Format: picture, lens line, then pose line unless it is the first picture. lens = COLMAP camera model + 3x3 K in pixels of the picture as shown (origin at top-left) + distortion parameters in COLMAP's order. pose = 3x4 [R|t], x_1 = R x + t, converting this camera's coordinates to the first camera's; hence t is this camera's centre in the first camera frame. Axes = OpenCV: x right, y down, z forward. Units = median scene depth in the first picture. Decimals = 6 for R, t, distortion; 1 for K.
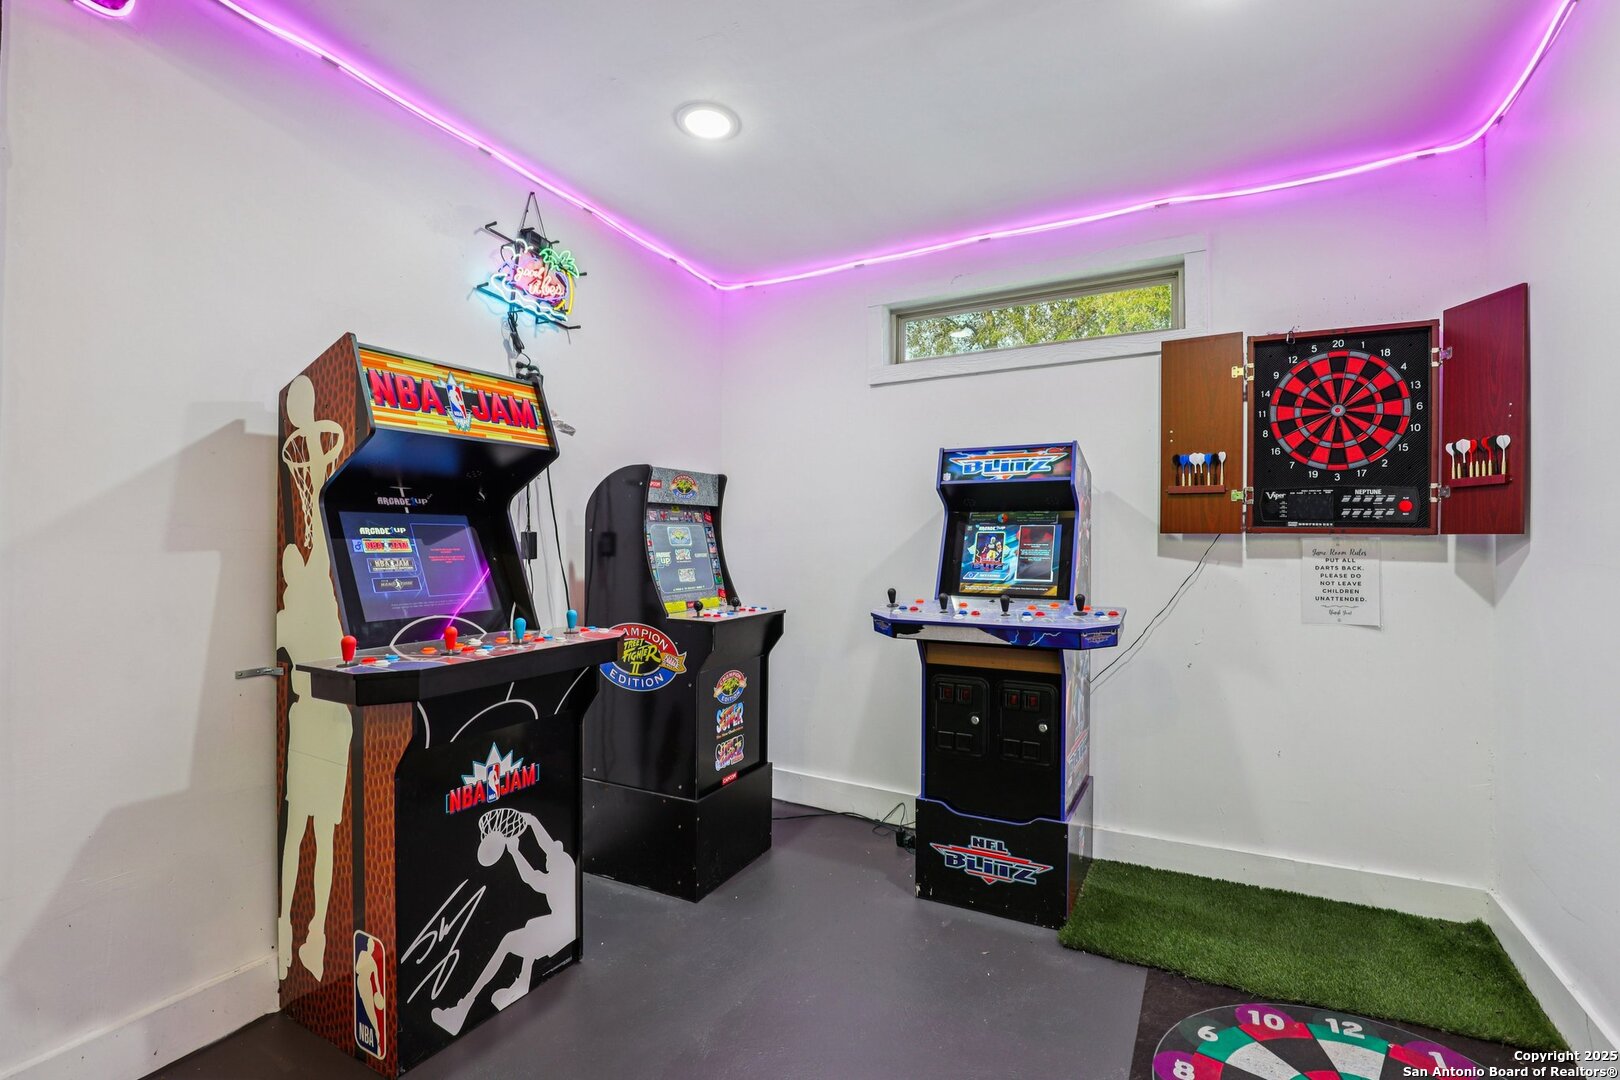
lens RADIAL K [[745.2, 0, 801.5], [0, 745.2, 540.0], [0, 0, 1]] dist [-0.025346, -0.000295]
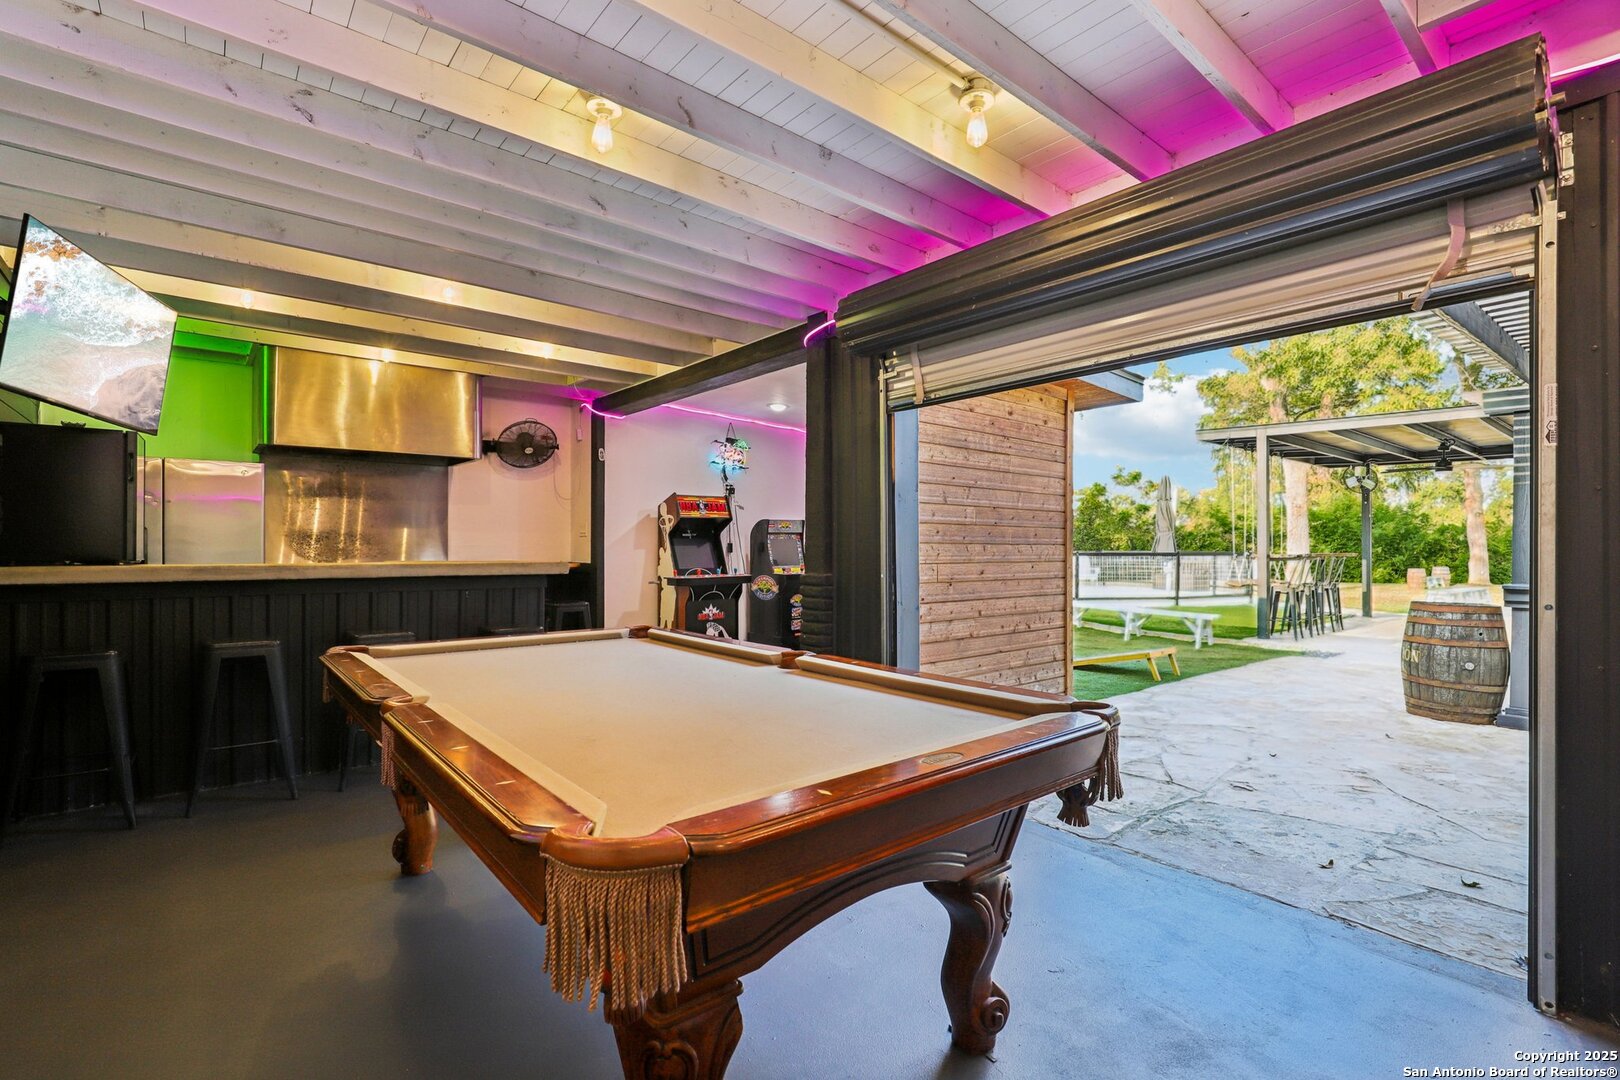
lens RADIAL K [[745.2, 0, 814.3], [0, 745.2, 543.1], [0, 0, 1]] dist [-0.025346, -0.000295]
pose [[0.934661, -0.004637, -0.355509, 1.323763], [0.004138, 0.999989, -0.002164, -0.005535], [0.355515, 0.000551, 0.934670, -2.171467]]
